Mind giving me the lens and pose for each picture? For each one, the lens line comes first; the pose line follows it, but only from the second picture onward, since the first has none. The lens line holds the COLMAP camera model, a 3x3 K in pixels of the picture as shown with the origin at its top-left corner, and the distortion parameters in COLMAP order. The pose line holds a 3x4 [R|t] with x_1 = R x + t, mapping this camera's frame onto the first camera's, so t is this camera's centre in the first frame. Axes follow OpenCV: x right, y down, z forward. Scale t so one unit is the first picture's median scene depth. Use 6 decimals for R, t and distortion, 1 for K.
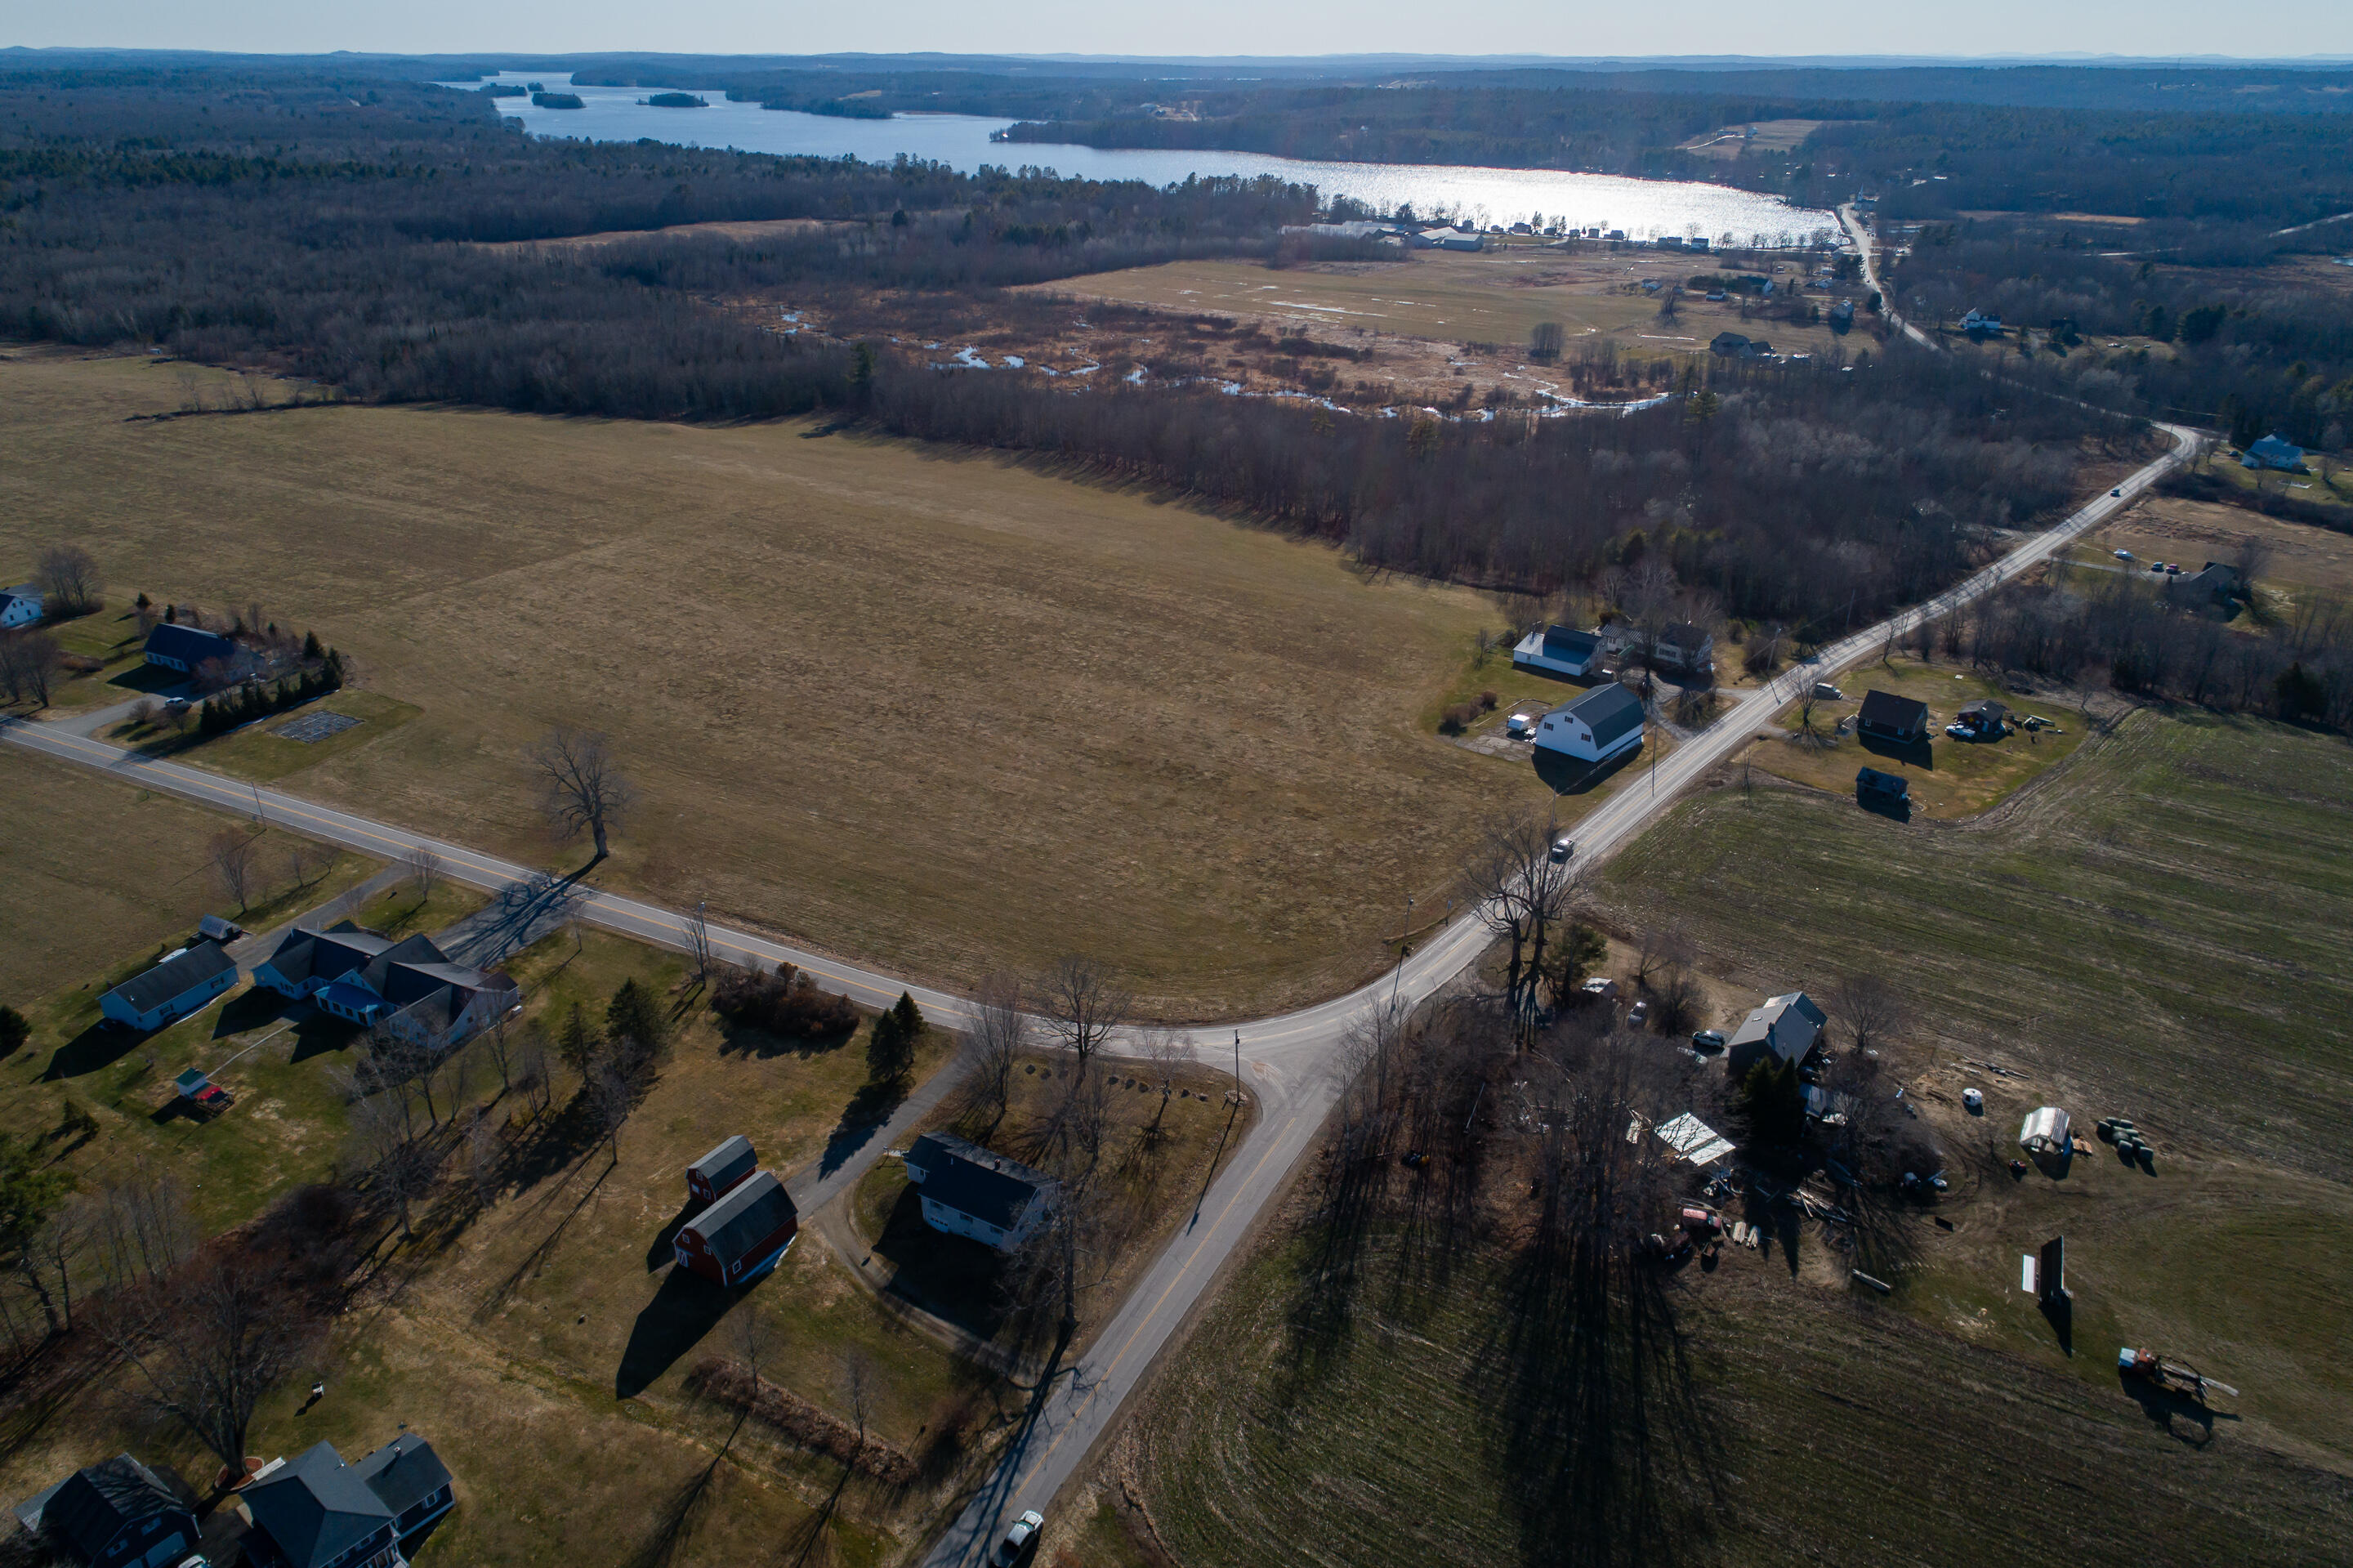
lens RADIAL K [[1581.9, 0, 1179.6], [0, 1581.9, 782.0], [0, 0, 1]] dist [-0.001984, 0.006660]
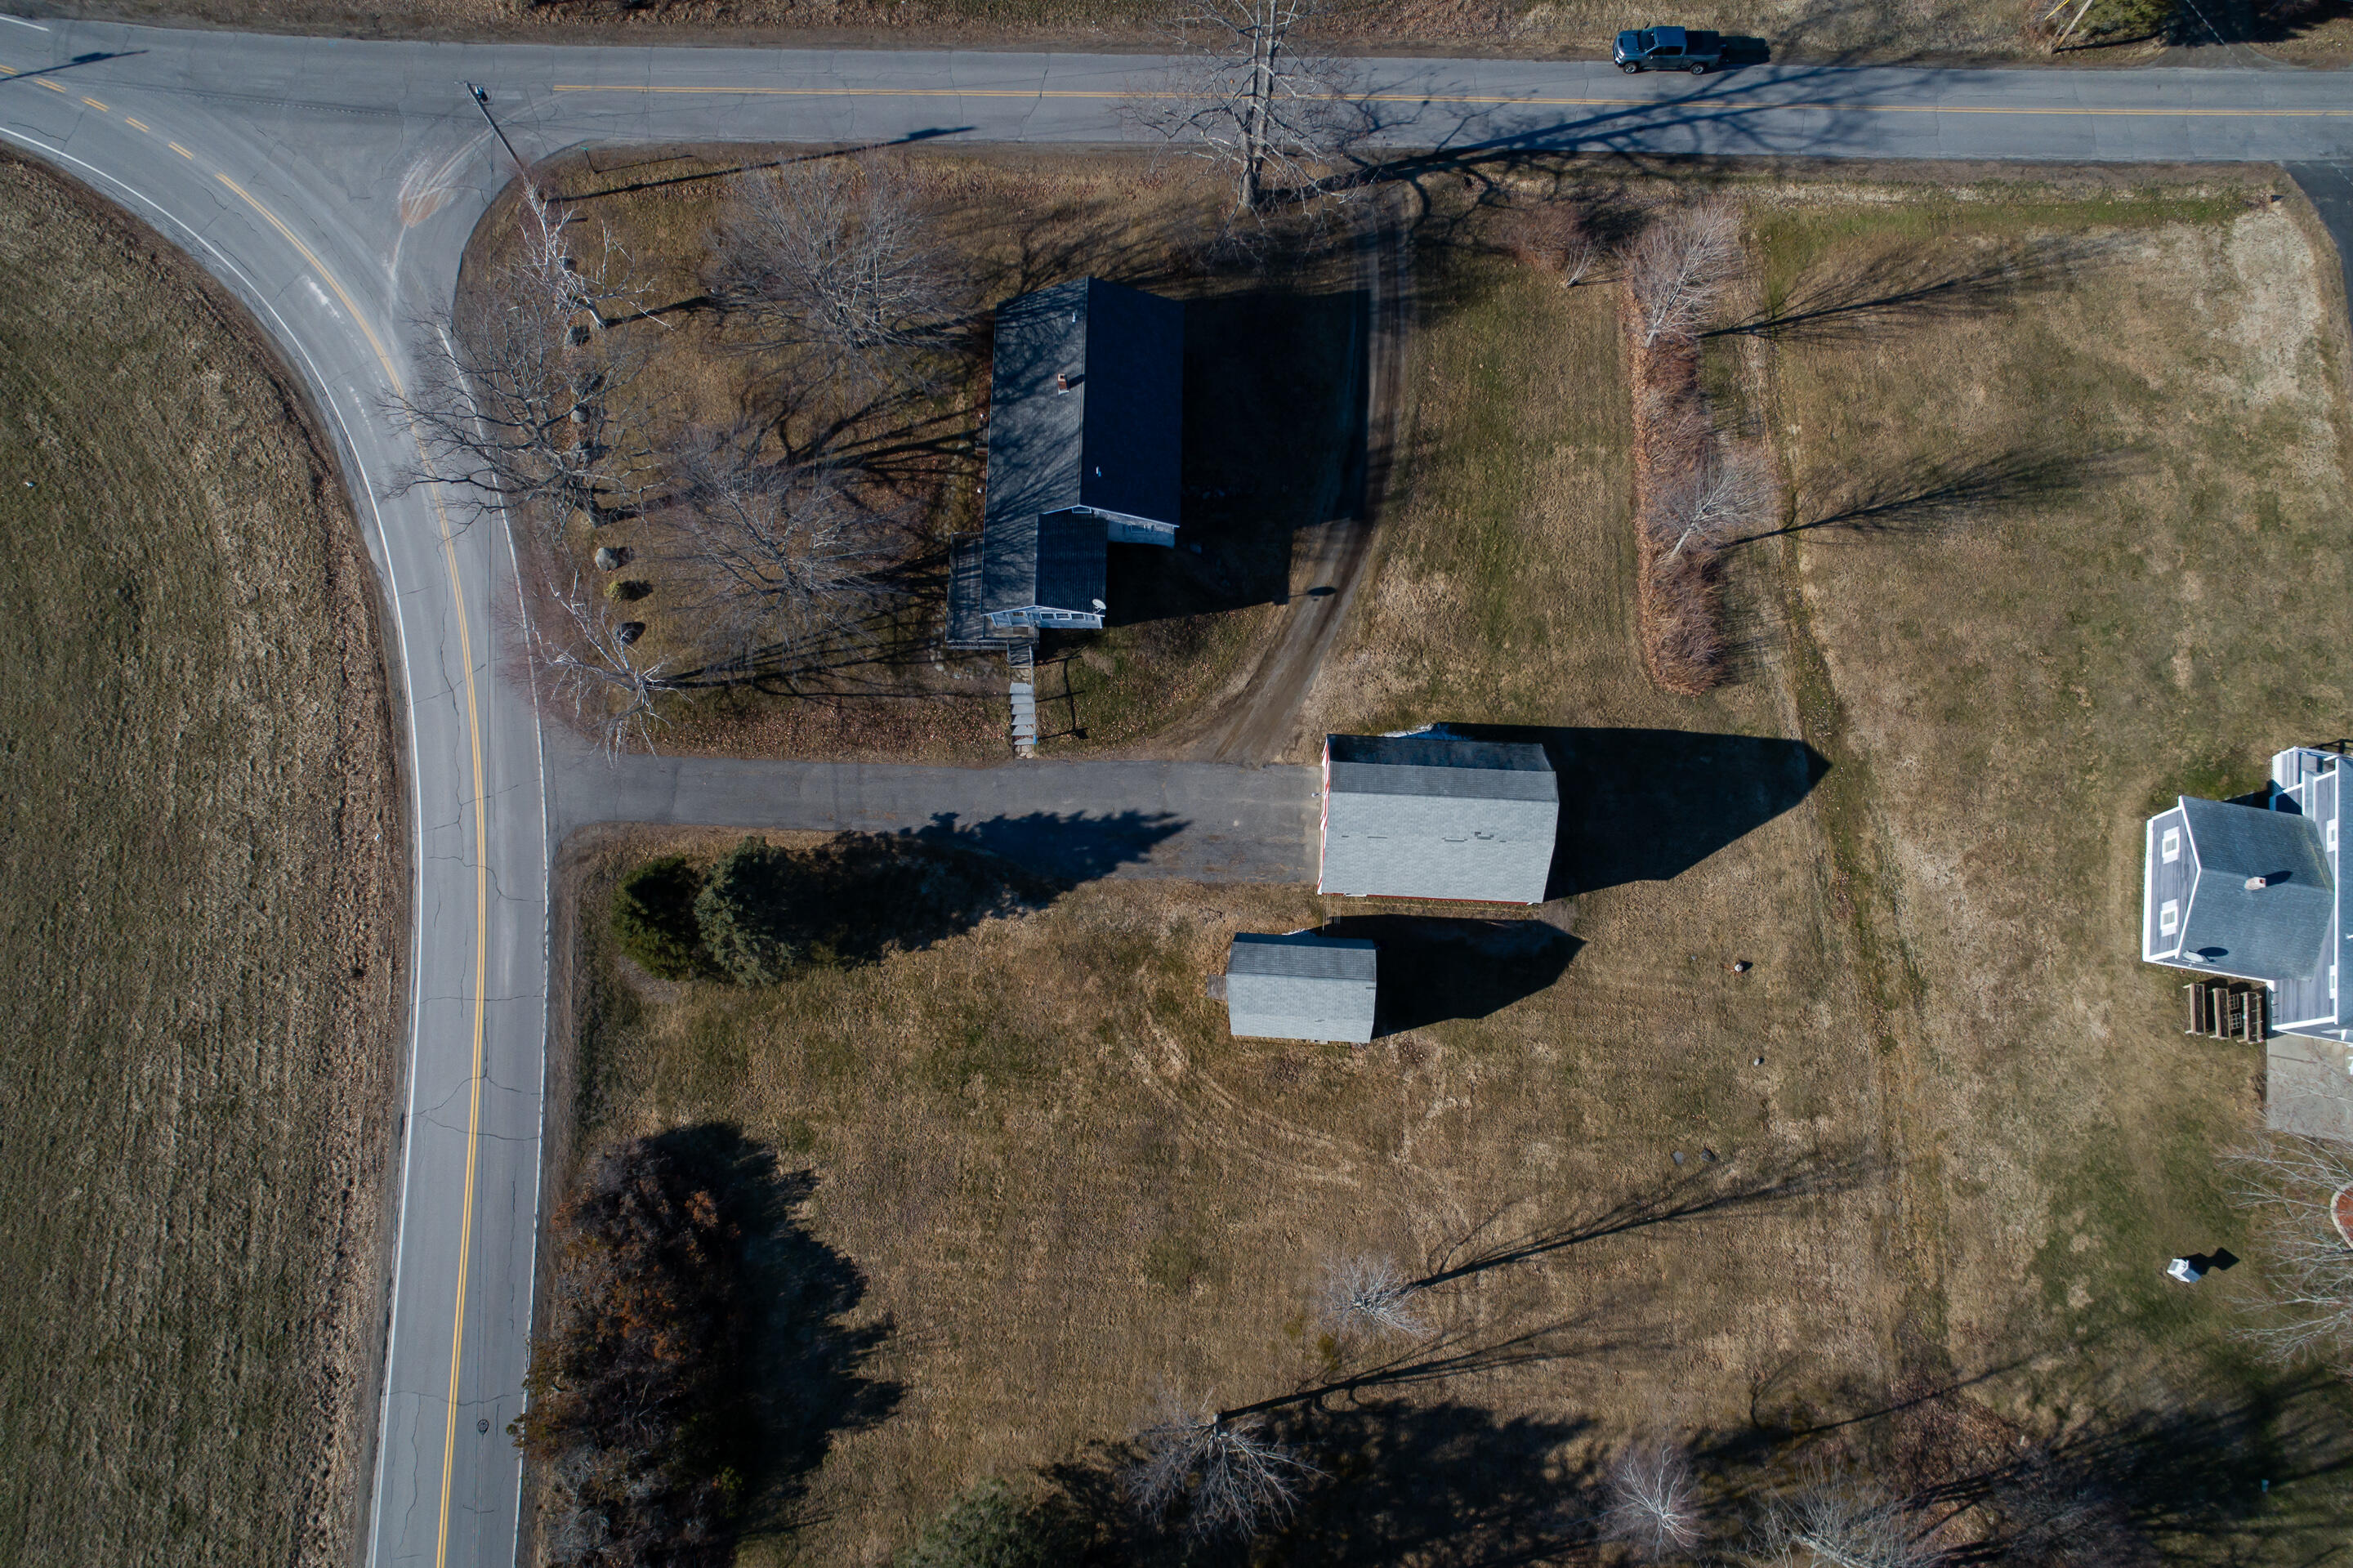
lens RADIAL K [[1581.9, 0, 1182.3], [0, 1581.9, 784.5], [0, 0, 1]] dist [-0.001984, 0.006660]
pose [[-0.481274, -0.847244, 0.224838, -0.261807], [0.378893, 0.030229, 0.924946, -0.131293], [-0.790452, 0.530343, 0.306467, 0.702338]]
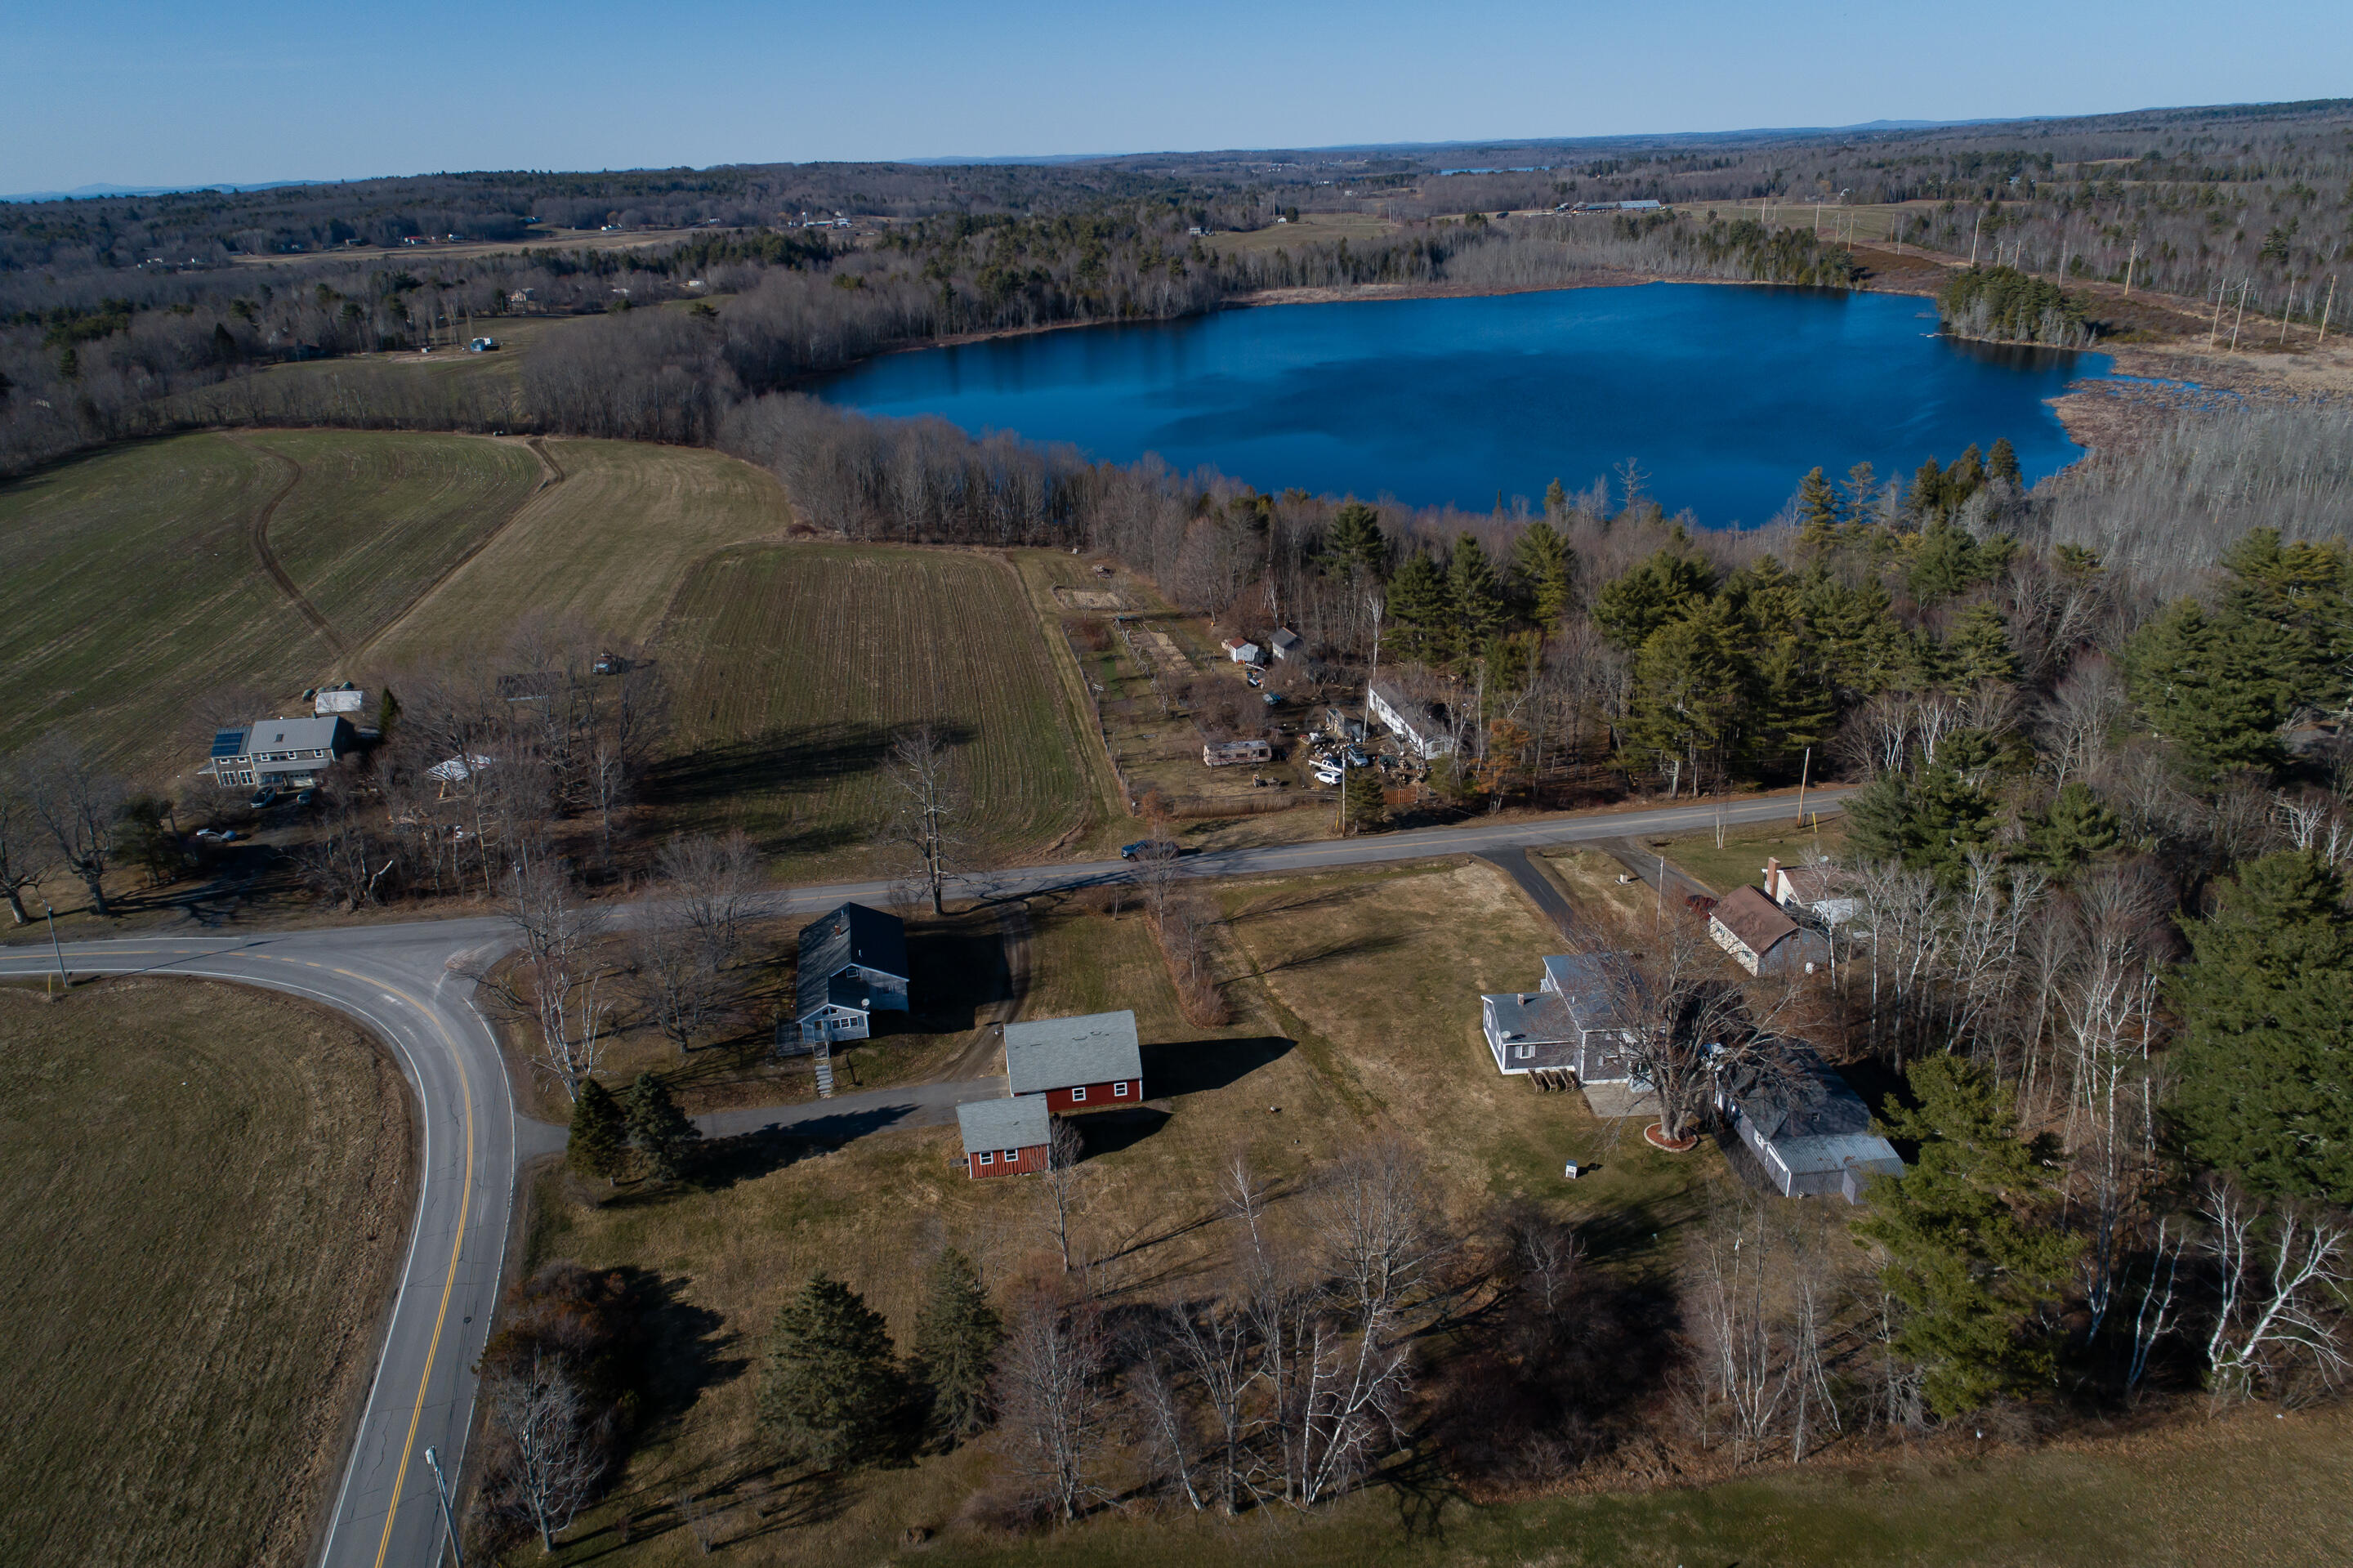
lens RADIAL K [[1581.9, 0, 1173.0], [0, 1581.9, 781.7], [0, 0, 1]] dist [-0.001984, 0.006660]
pose [[-0.659136, -0.261049, 0.705262, -0.635627], [0.346397, 0.727013, 0.592842, -0.201508], [-0.667495, 0.635063, -0.388774, 0.910565]]
